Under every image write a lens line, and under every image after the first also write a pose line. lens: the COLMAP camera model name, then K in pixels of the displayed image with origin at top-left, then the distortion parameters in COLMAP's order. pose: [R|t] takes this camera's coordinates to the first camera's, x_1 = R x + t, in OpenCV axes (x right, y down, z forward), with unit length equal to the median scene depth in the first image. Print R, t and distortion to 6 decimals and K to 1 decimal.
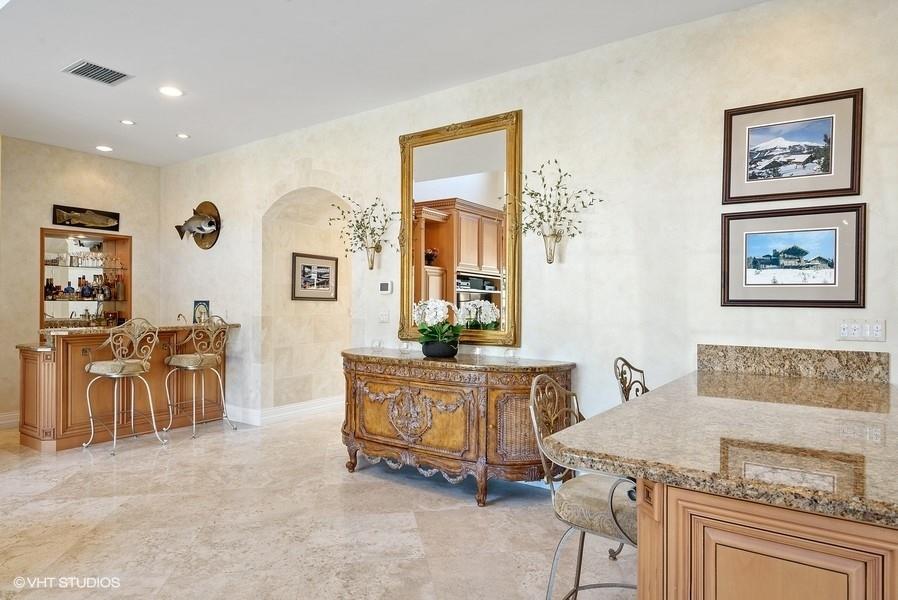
lens RADIAL K [[540.0, 0, 449.0], [0, 540.0, 300.0], [0, 0, 1]] dist [0.008212, -0.002219]
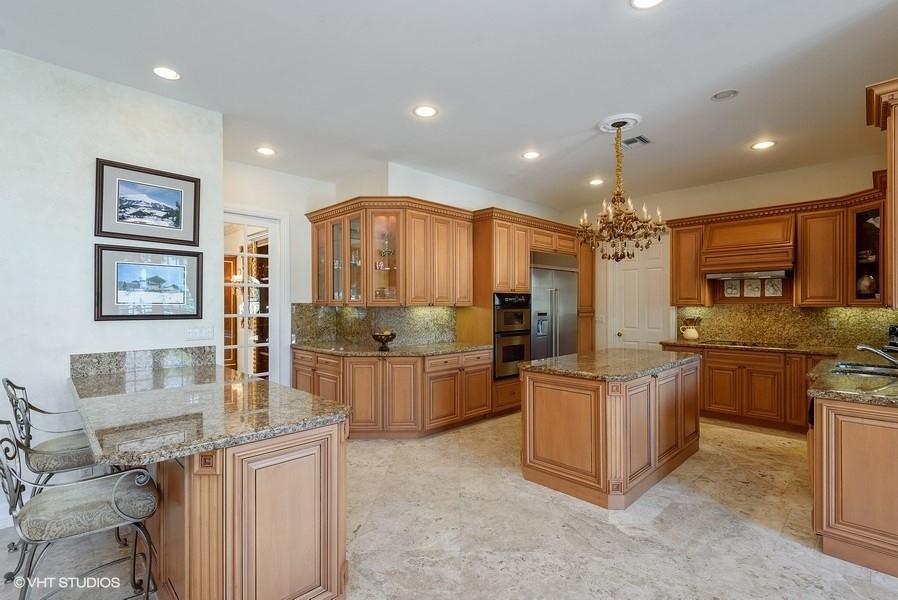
lens RADIAL K [[419.5, 0, 450.0], [0, 419.5, 304.7], [0, 0, 1]] dist [0.004119, -0.000483]
pose [[0.190687, -0.008053, 0.981618, -0.270792], [-0.001352, 0.999963, 0.008466, -0.034367], [-0.981650, -0.002942, 0.190669, 0.051692]]
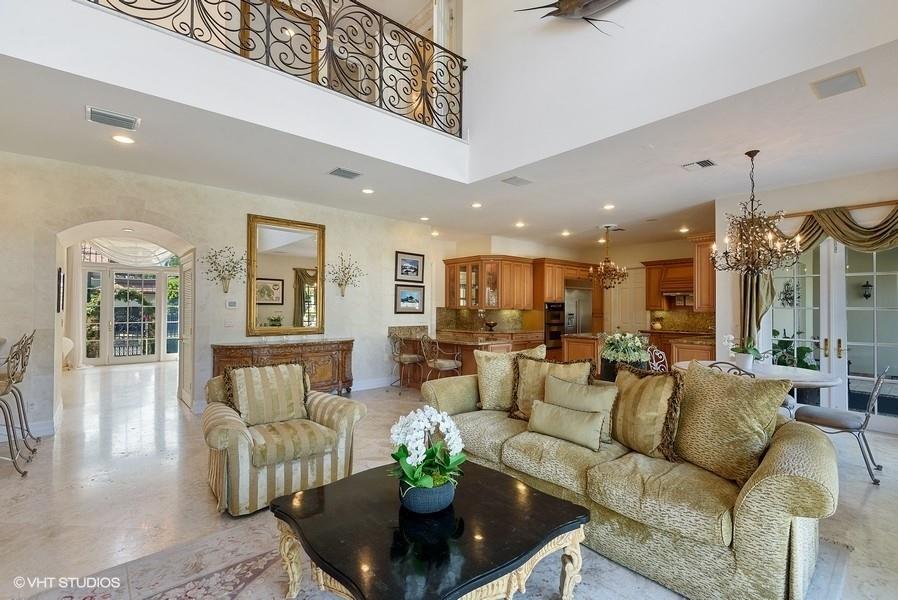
lens RADIAL K [[405.0, 0, 444.8], [0, 405.0, 302.0], [0, 0, 1]] dist [0.013747, -0.000608]
pose [[0.268082, 0.011543, 0.963327, -1.720020], [-0.007603, 0.999922, -0.009866, -0.036246], [-0.963366, -0.004679, 0.268149, 0.106238]]
